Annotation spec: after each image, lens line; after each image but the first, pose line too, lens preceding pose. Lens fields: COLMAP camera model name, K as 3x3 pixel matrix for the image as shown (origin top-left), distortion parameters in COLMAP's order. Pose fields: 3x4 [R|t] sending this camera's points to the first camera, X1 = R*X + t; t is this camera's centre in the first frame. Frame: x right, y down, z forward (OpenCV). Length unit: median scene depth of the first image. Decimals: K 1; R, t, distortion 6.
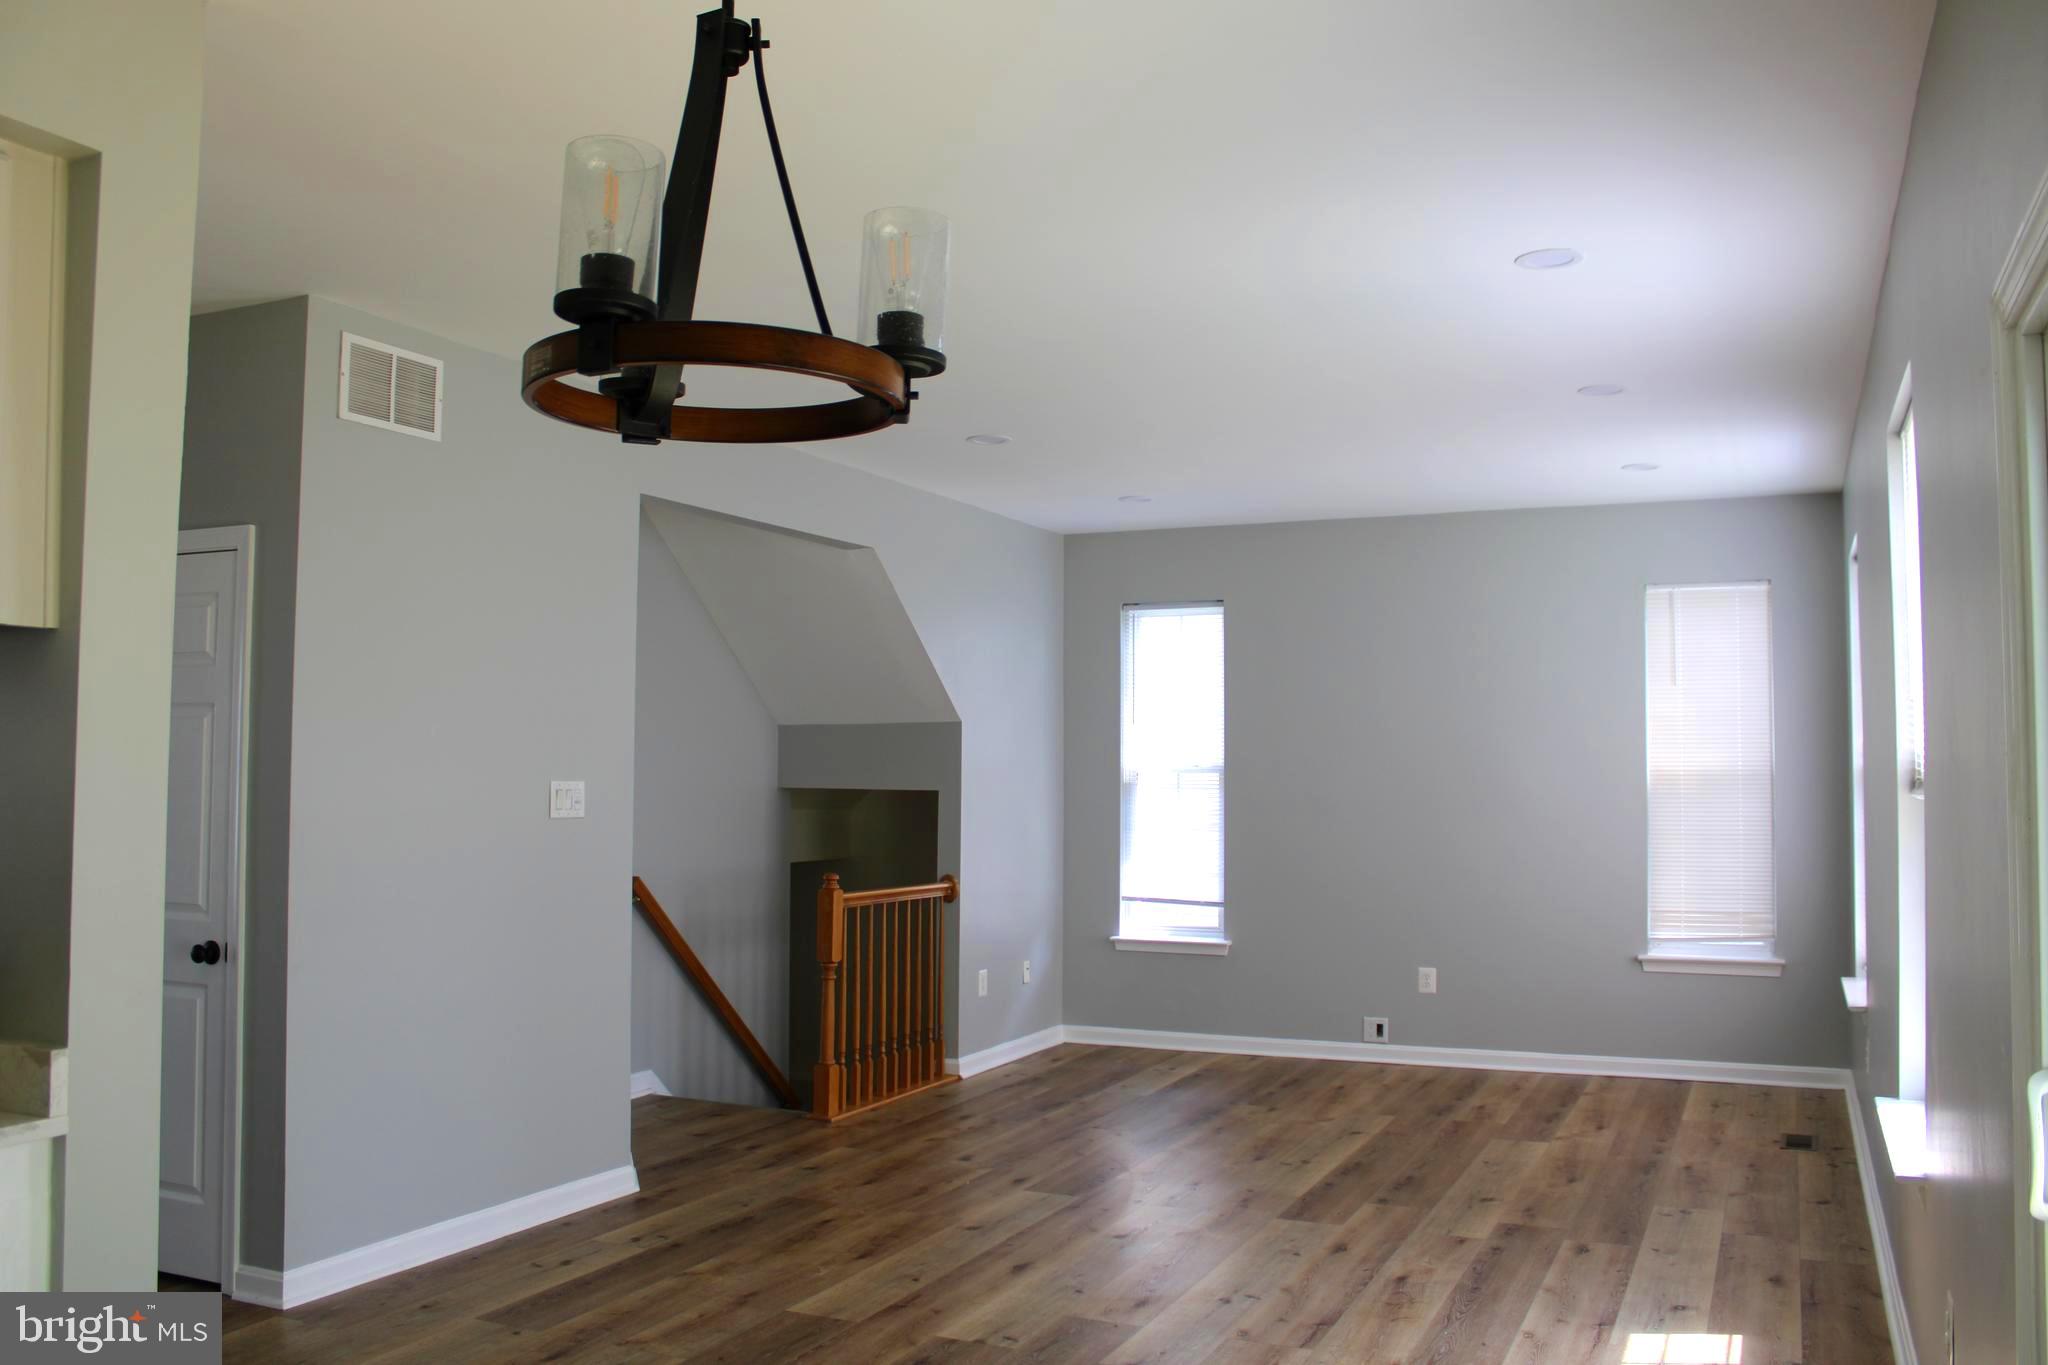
lens RADIAL K [[1733.0, 0, 1024.0], [0, 1733.0, 689.5], [0, 0, 1]] dist [-0.158899, 0.141327]
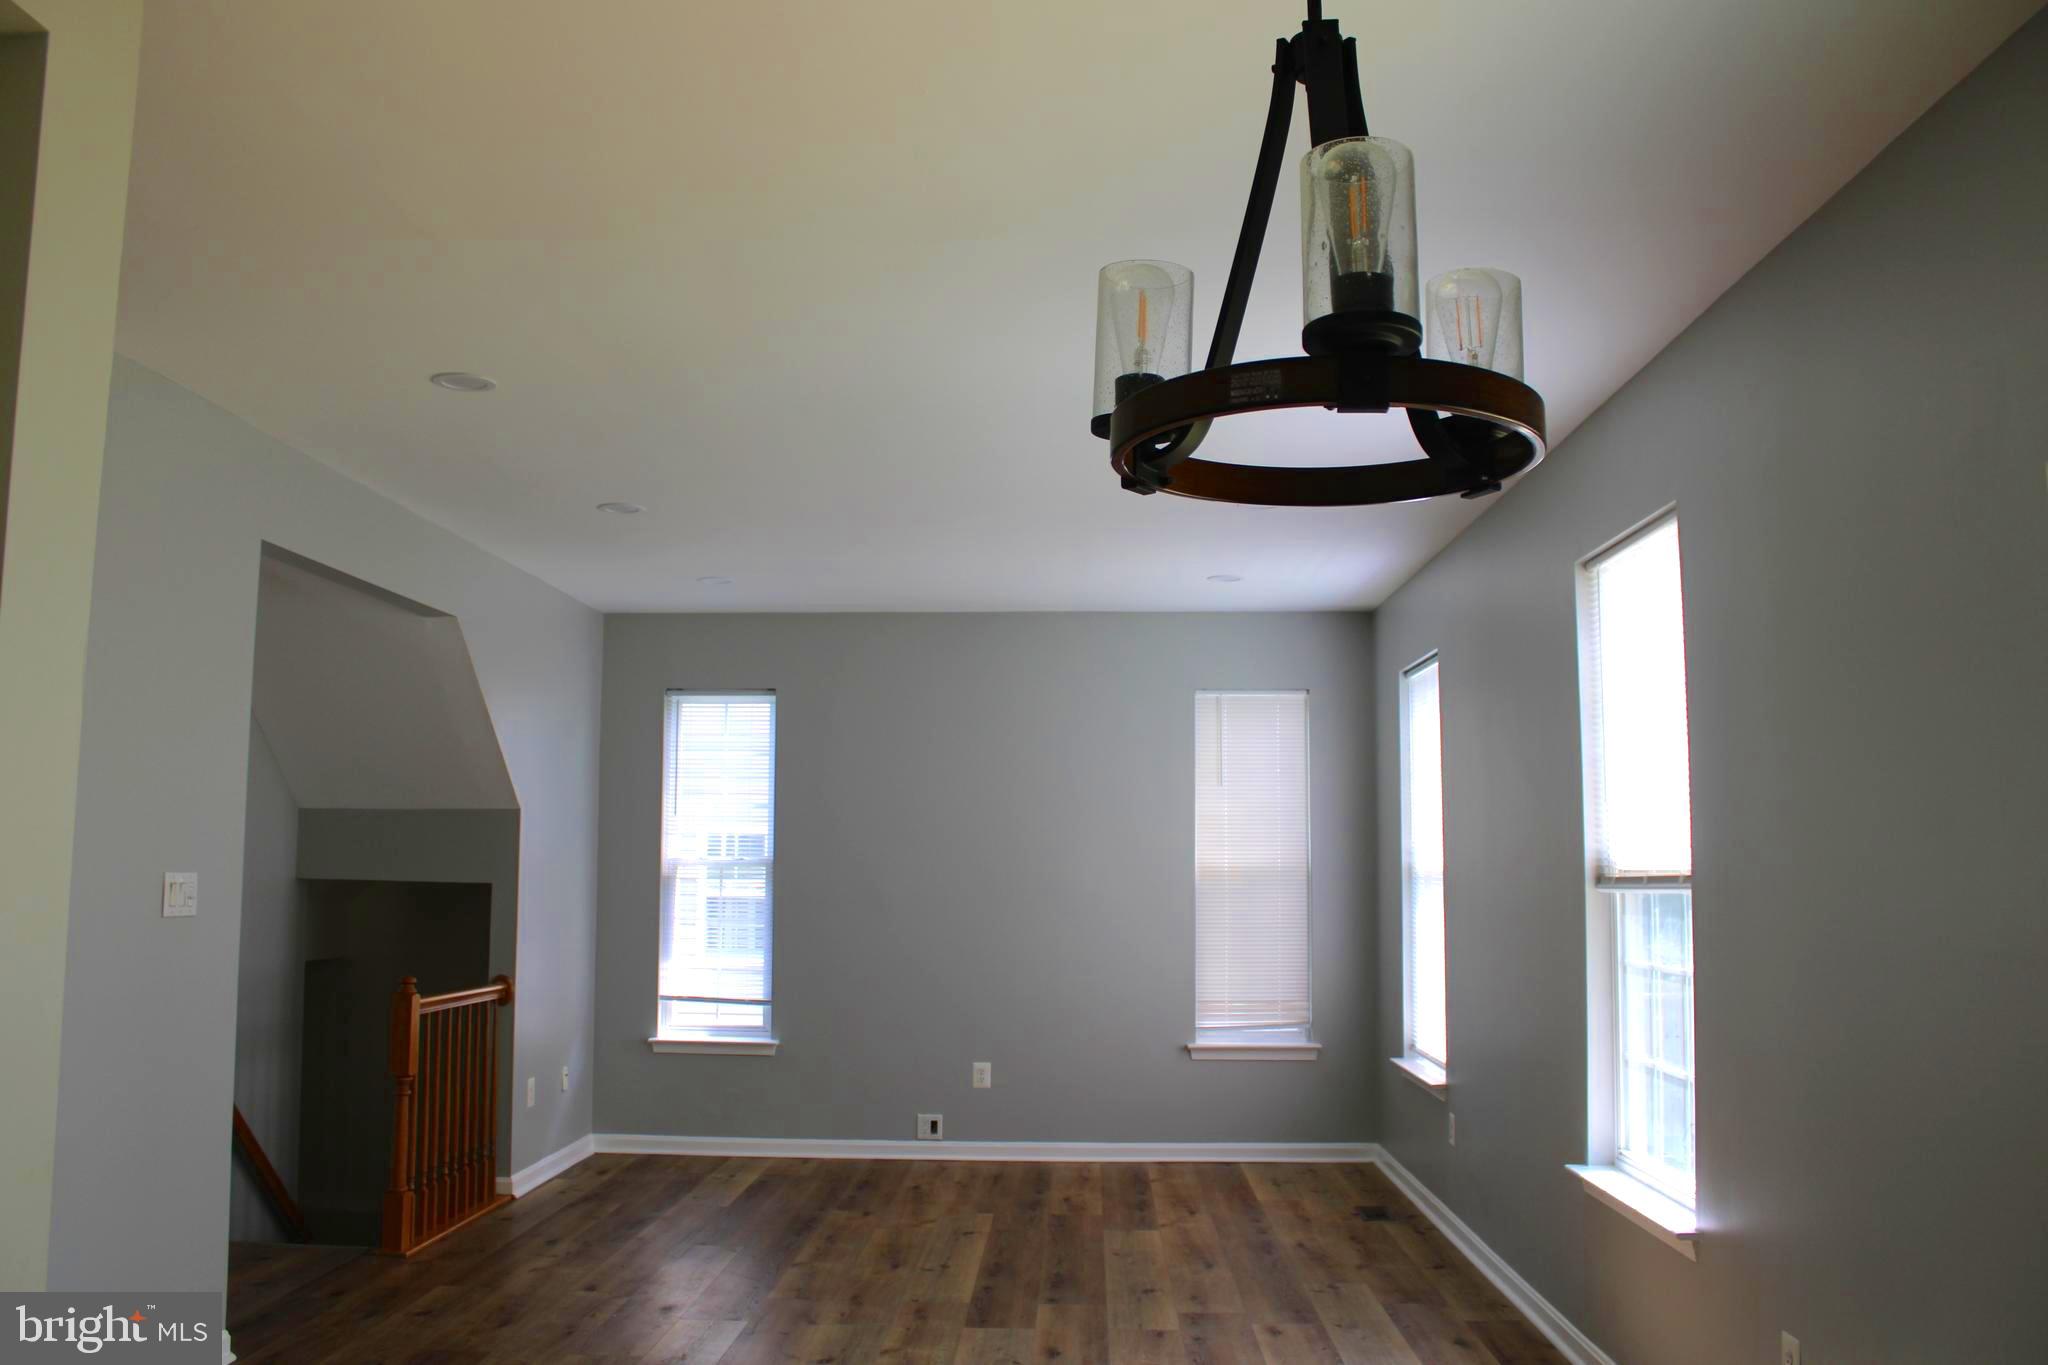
lens RADIAL K [[1733.0, 0, 1020.0], [0, 1733.0, 682.0], [0, 0, 1]] dist [-0.158899, 0.141327]
pose [[0.924749, 0.042018, 0.378251, -0.140353], [-0.020229, 0.997909, -0.061395, 0.001480], [-0.380040, 0.049123, 0.923665, 0.051989]]
